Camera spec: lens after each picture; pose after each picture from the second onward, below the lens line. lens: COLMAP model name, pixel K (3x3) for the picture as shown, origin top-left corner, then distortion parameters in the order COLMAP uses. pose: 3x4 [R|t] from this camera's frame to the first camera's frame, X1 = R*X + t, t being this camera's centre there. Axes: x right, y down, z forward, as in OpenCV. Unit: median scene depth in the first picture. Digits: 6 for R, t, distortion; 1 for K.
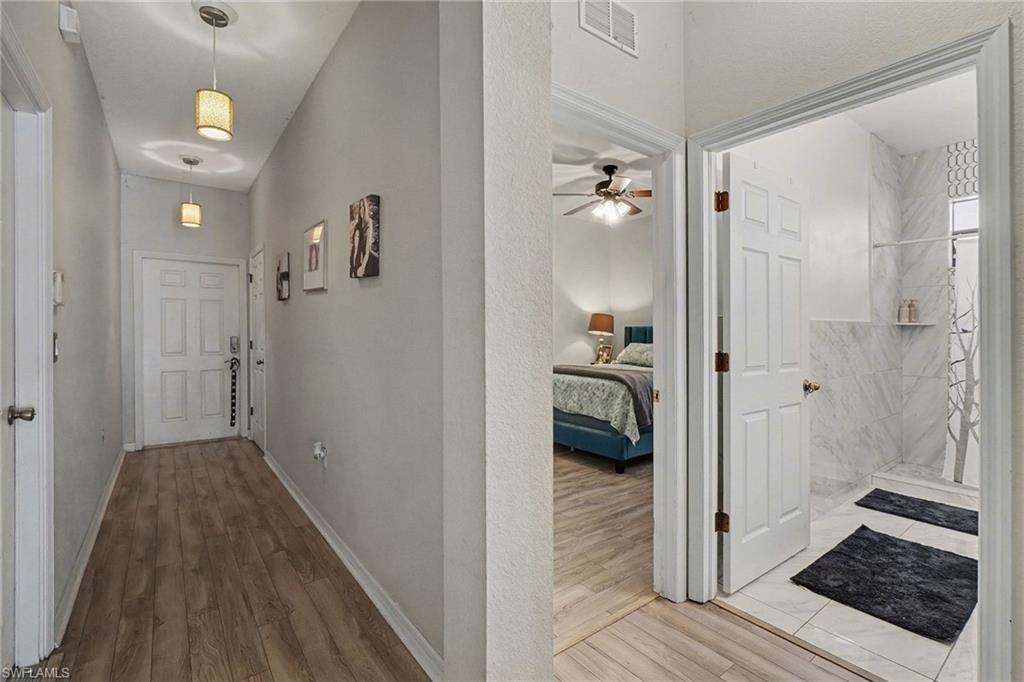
lens RADIAL K [[454.1, 0, 508.5], [0, 454.1, 332.6], [0, 0, 1]] dist [-0.009043, -0.001113]
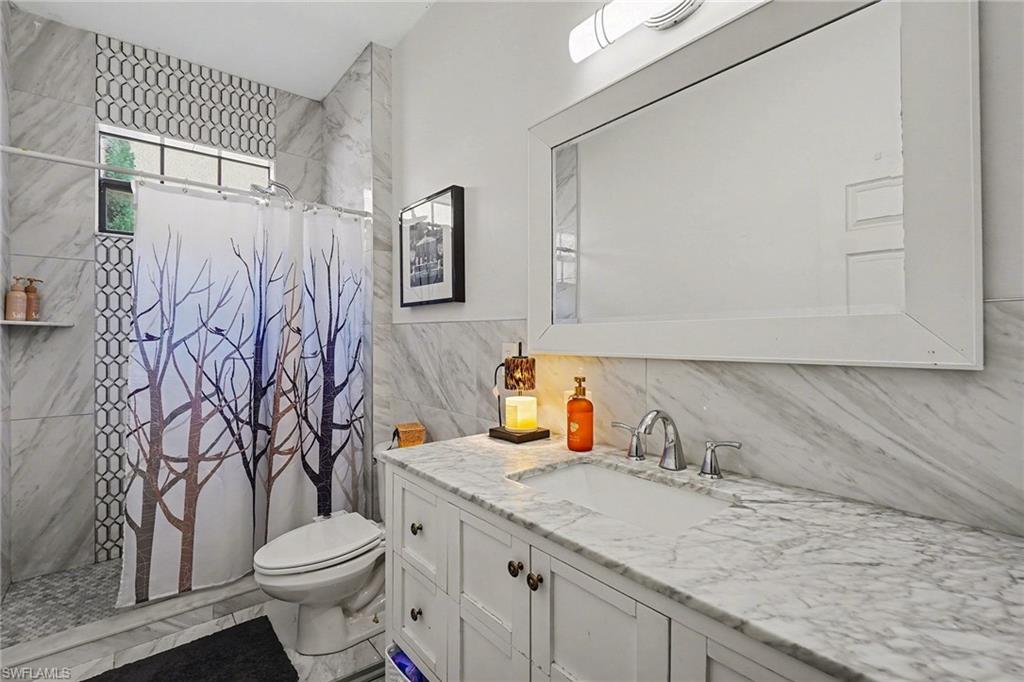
lens RADIAL K [[454.1, 0, 508.0], [0, 454.1, 334.3], [0, 0, 1]] dist [-0.009043, -0.001113]
pose [[-0.052314, 0.000429, 0.998631, 0.334755], [0.002330, 0.999997, -0.000307, -0.004871], [-0.998628, 0.002310, -0.052315, 0.466608]]
